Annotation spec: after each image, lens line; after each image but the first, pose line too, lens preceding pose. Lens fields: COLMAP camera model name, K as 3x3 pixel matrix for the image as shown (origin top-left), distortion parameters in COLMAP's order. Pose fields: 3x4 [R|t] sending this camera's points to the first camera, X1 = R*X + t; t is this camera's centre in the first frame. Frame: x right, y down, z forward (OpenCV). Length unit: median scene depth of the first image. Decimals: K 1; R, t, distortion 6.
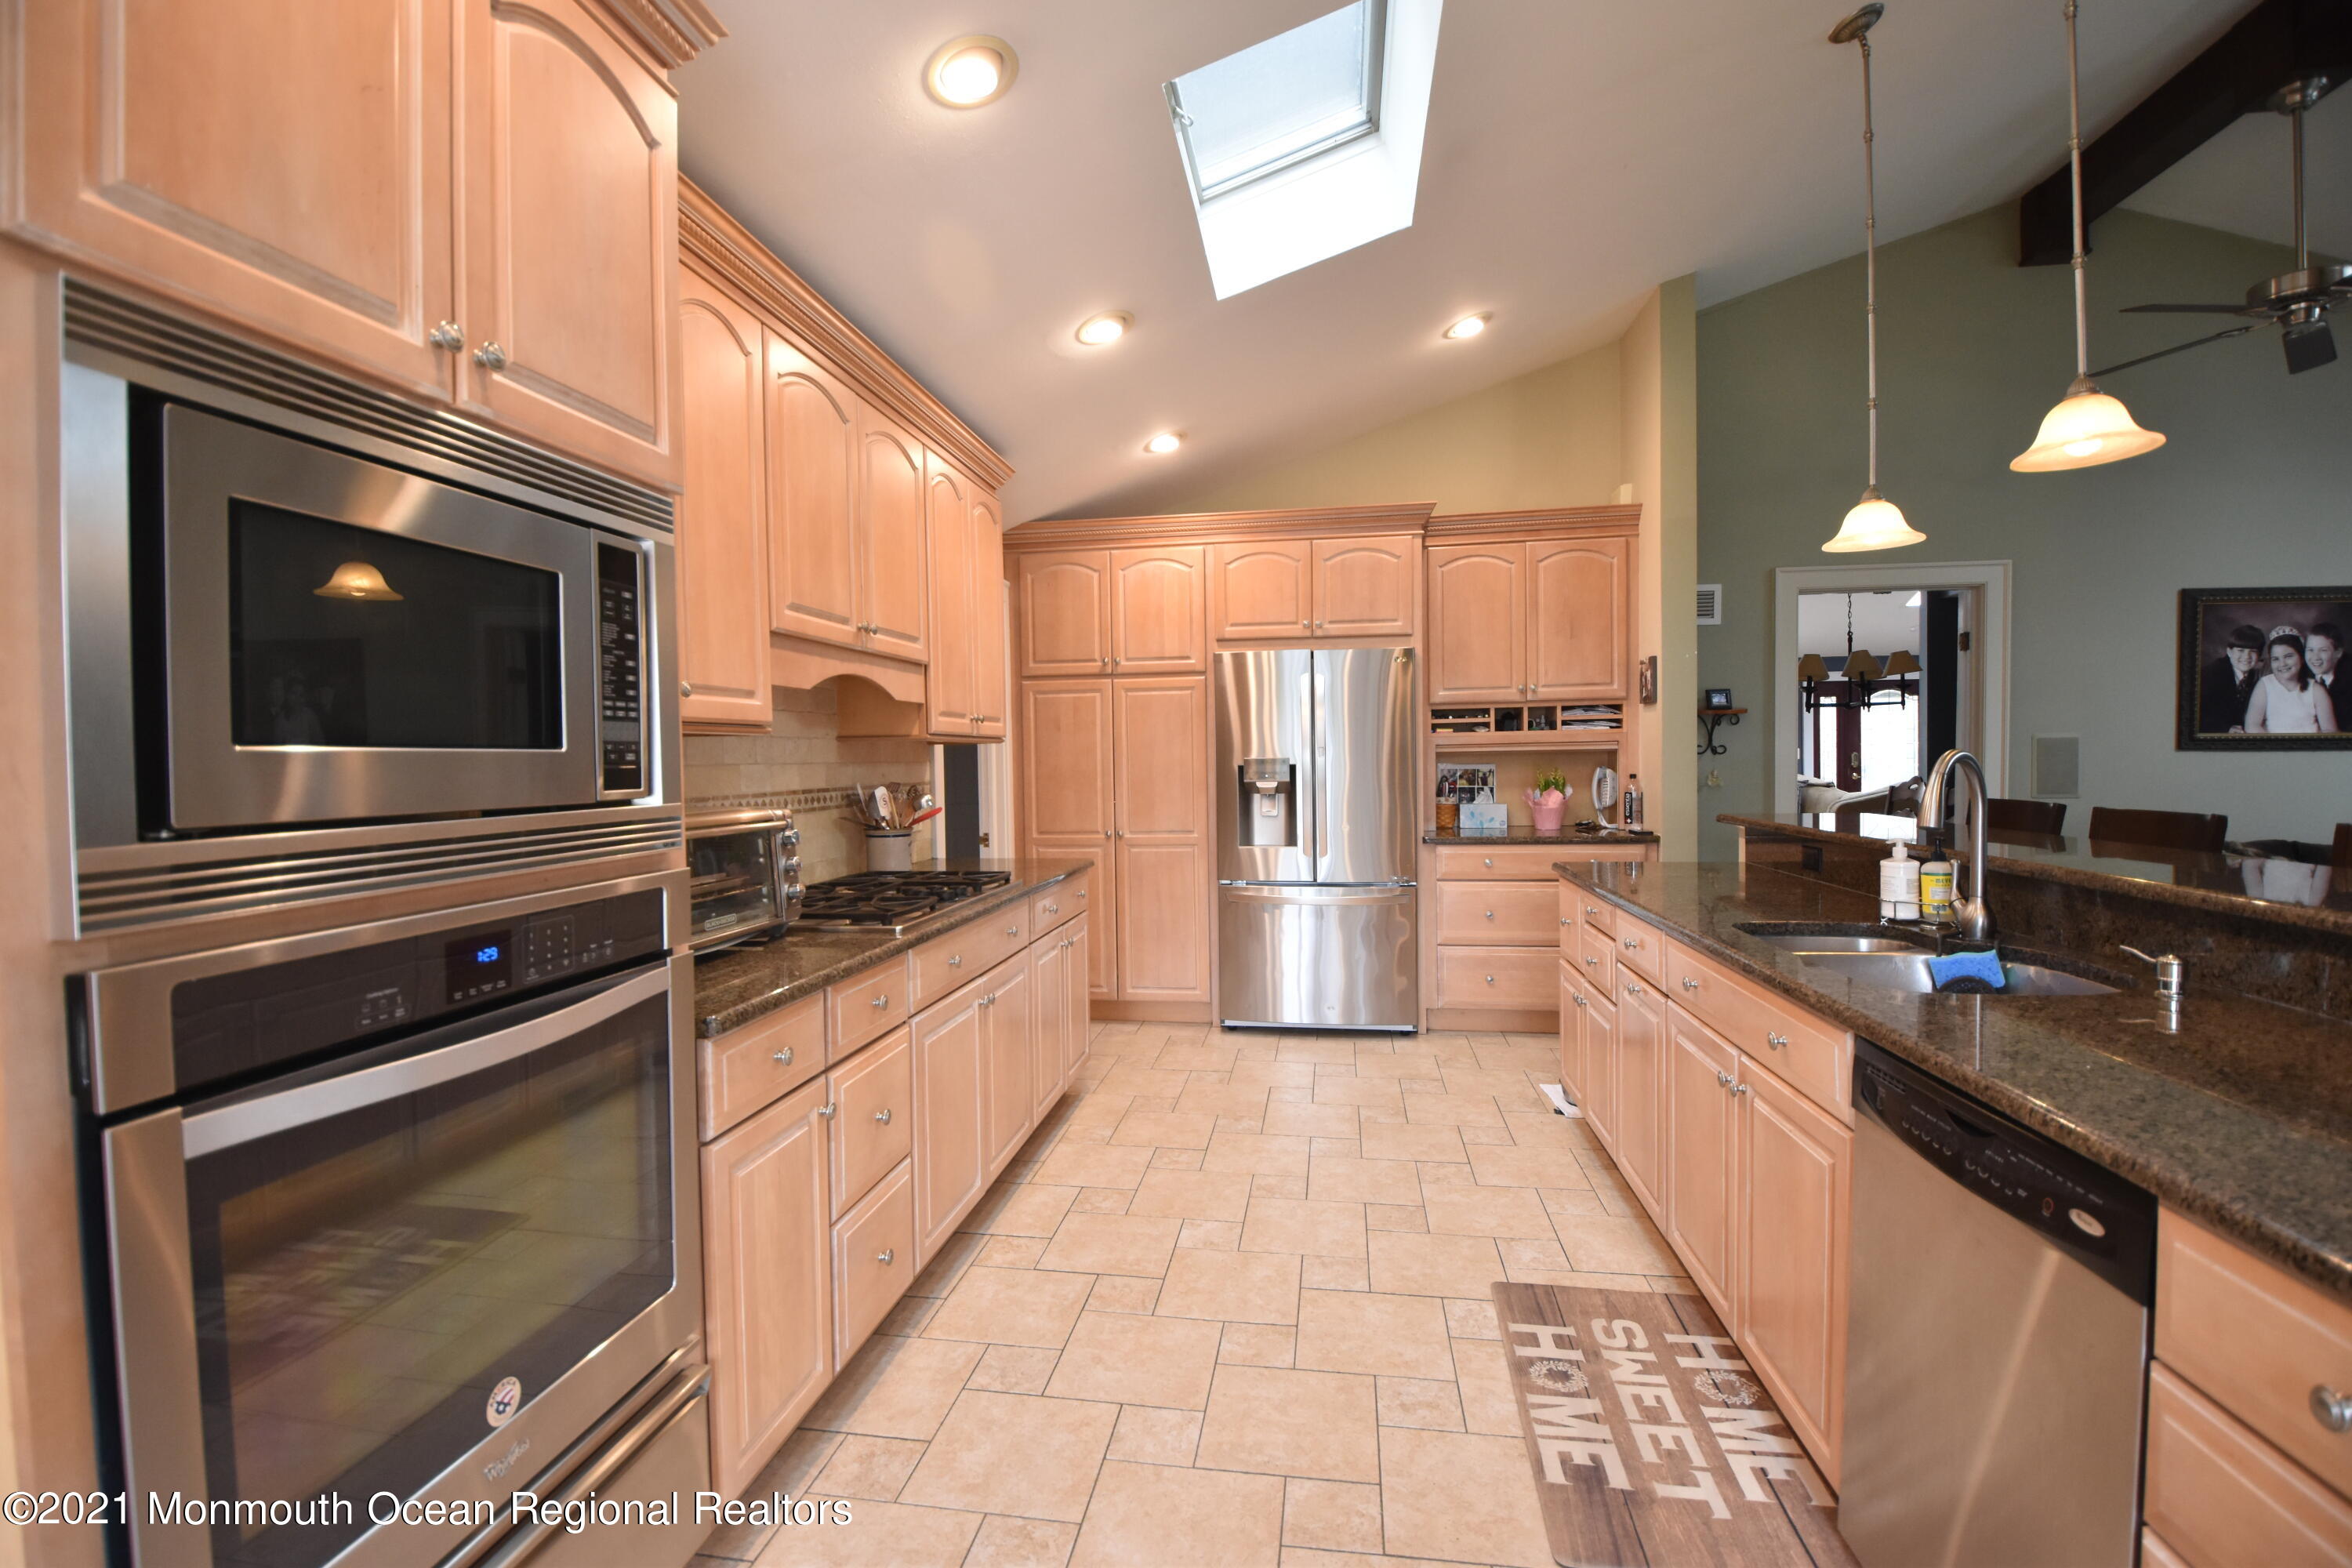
lens RADIAL K [[1035.9, 0, 1173.7], [0, 1035.9, 782.6], [0, 0, 1]] dist [0.013592, -0.024387]
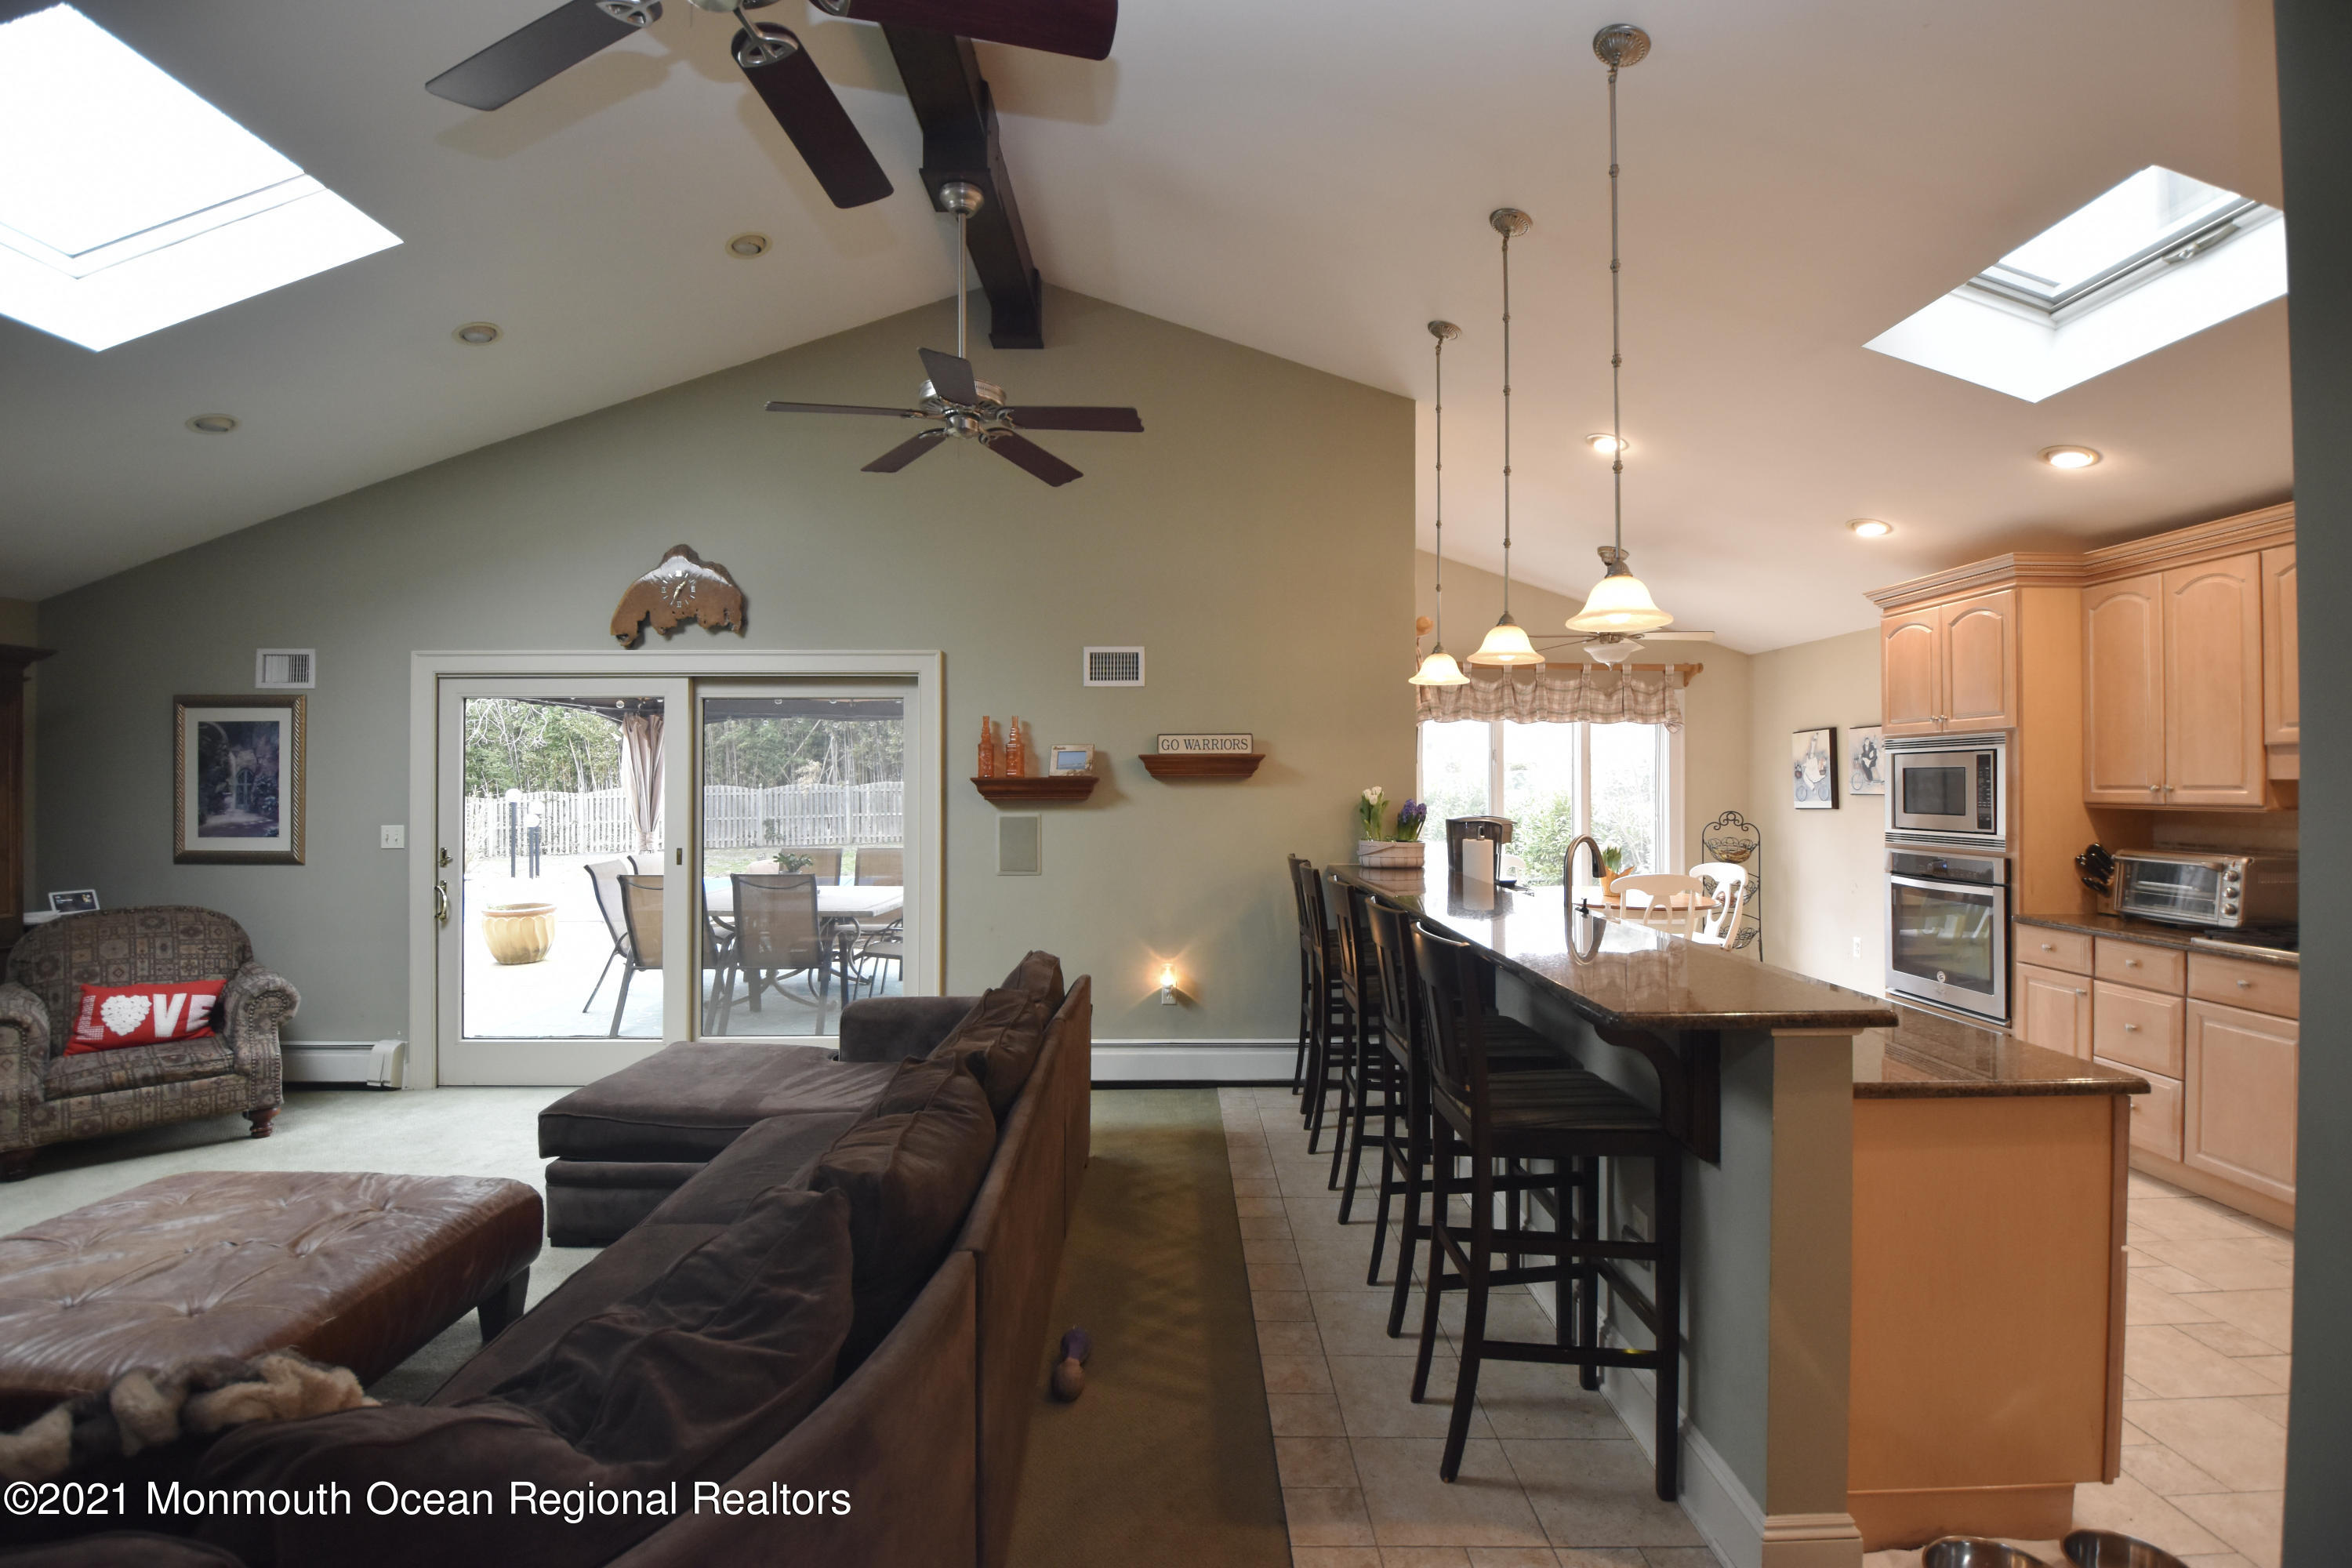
lens RADIAL K [[1035.9, 0, 1173.7], [0, 1035.9, 782.6], [0, 0, 1]] dist [0.013592, -0.024387]
pose [[-0.987055, 0.015558, -0.159628, 0.852080], [0.011337, 0.999562, 0.027320, -0.087102], [0.159983, 0.025157, -0.986799, 1.303120]]
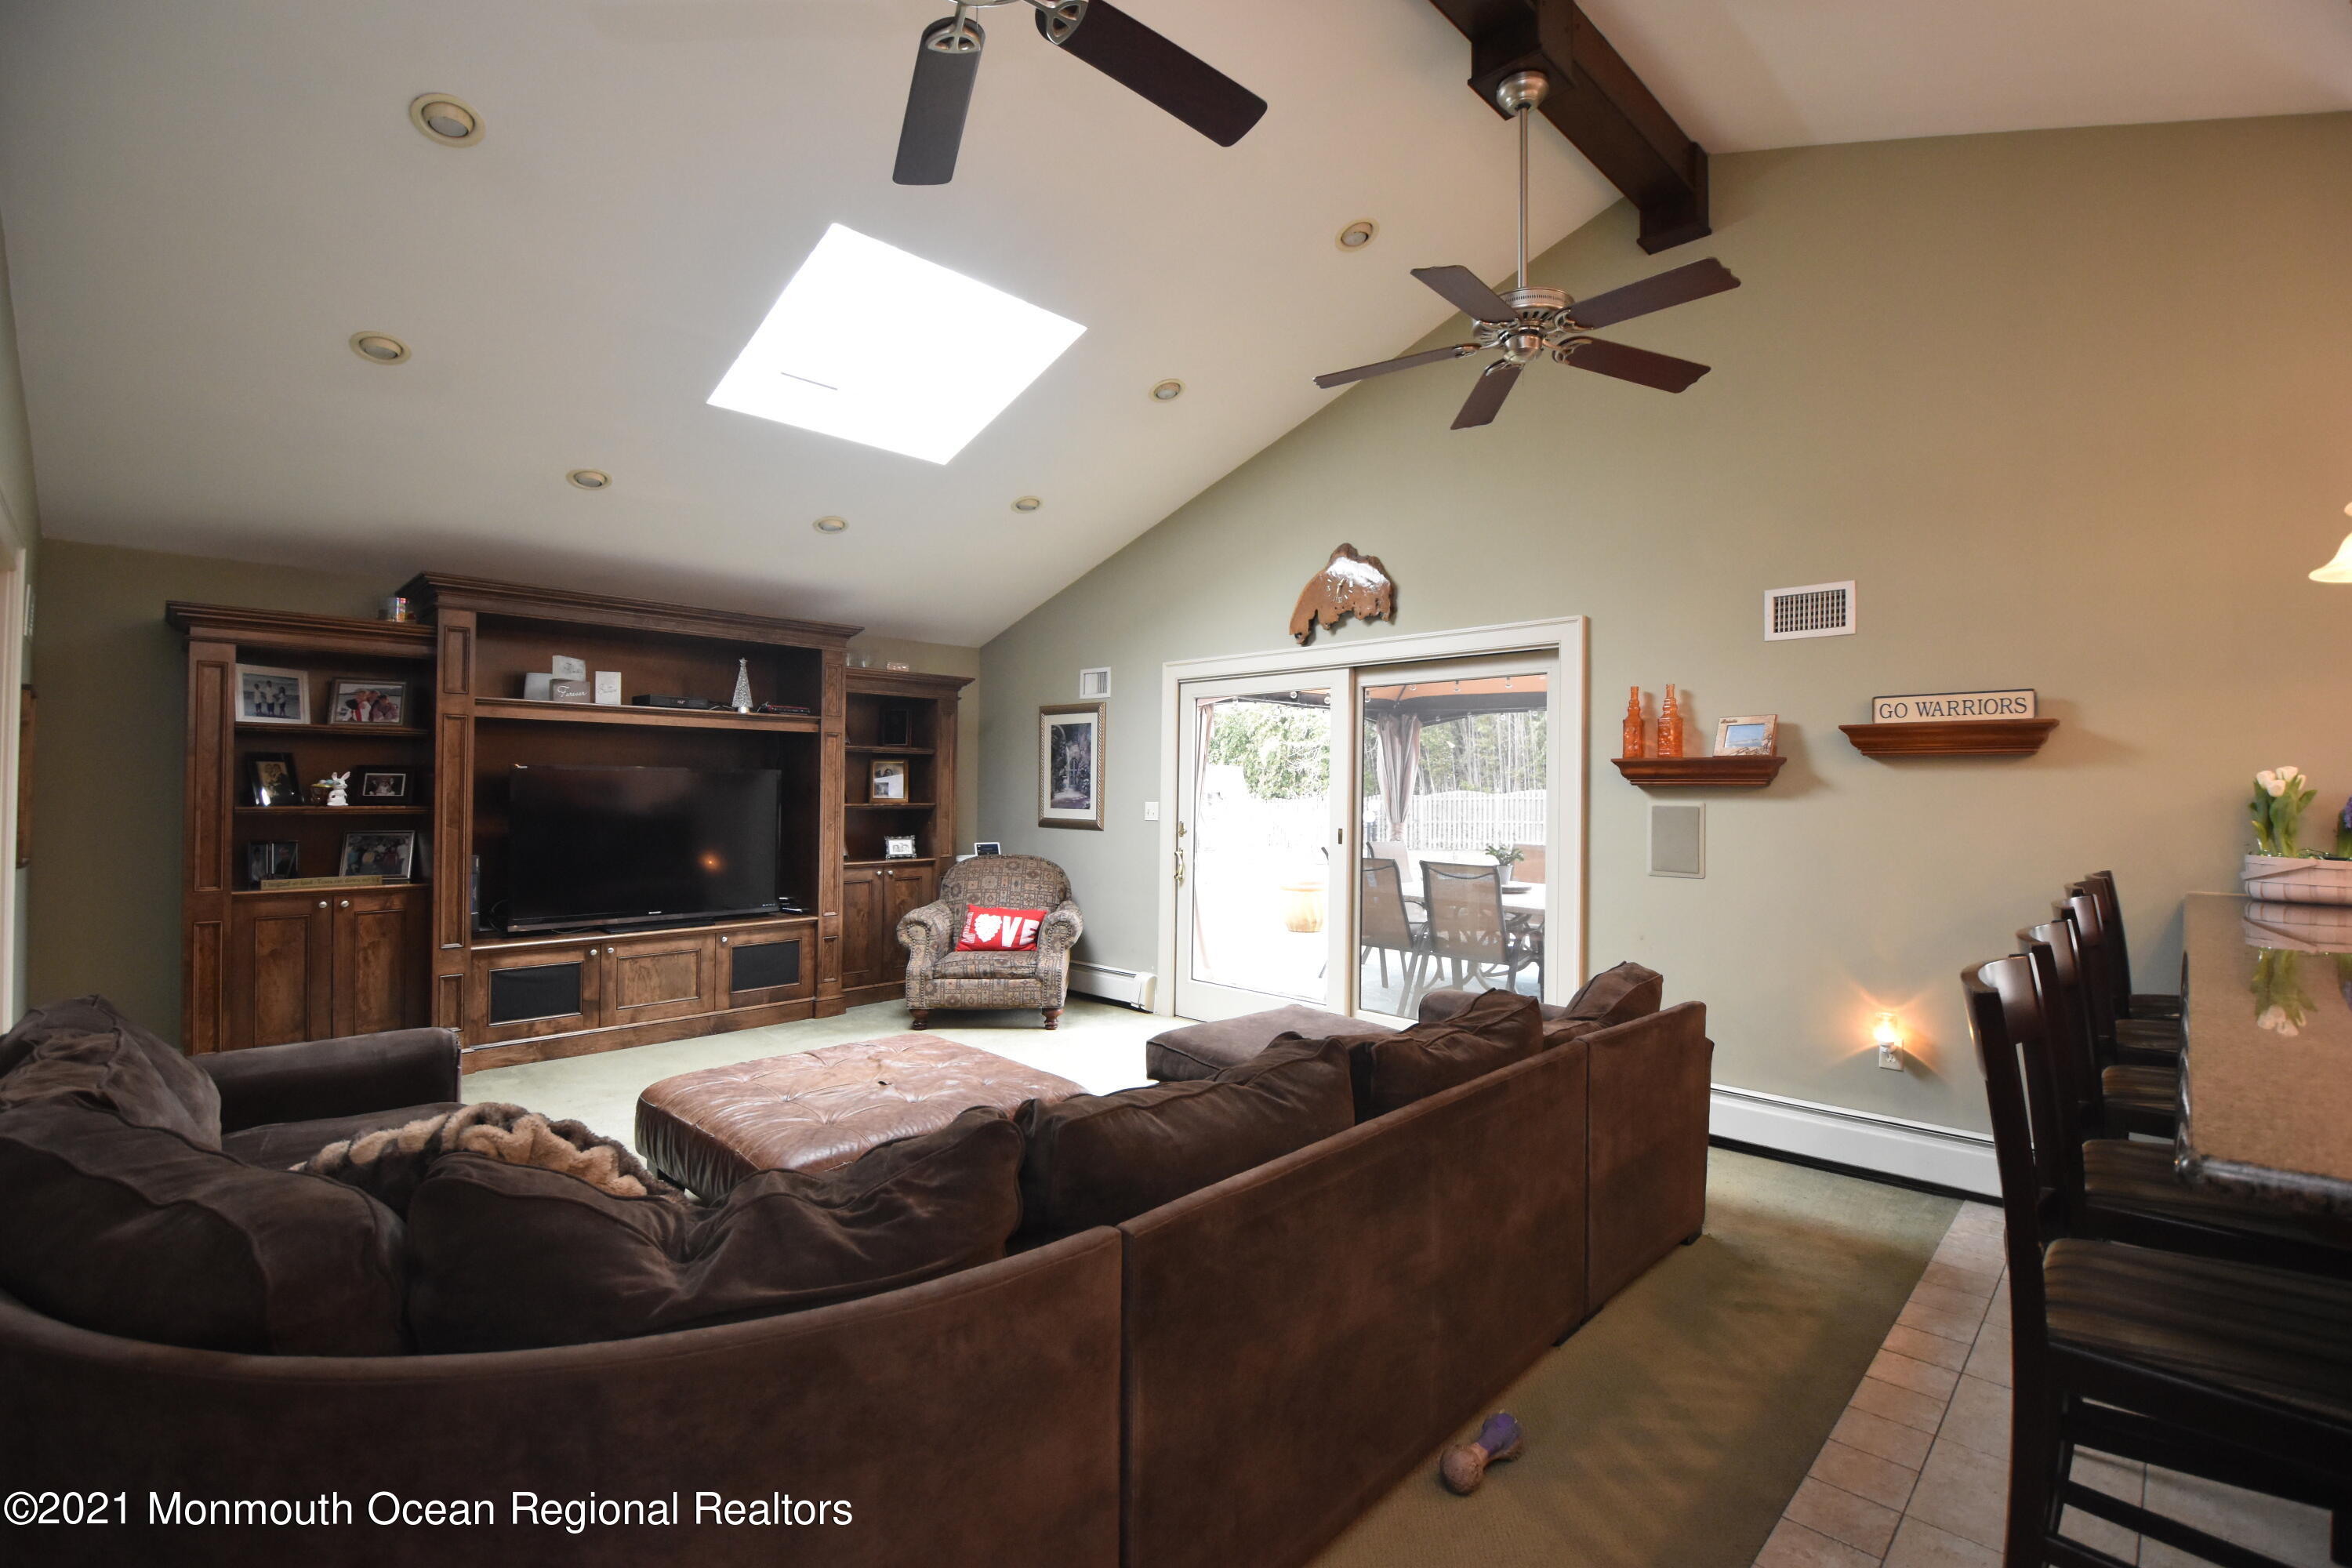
lens RADIAL K [[1029.8, 0, 1174.2], [0, 1029.8, 779.1], [0, 0, 1]] dist [0.028740, -0.042536]
pose [[-0.814128, 0.010939, 0.580582, 0.645113], [0.016579, 0.999853, 0.004410, -0.053366], [-0.580448, 0.013216, -0.814190, 1.174977]]
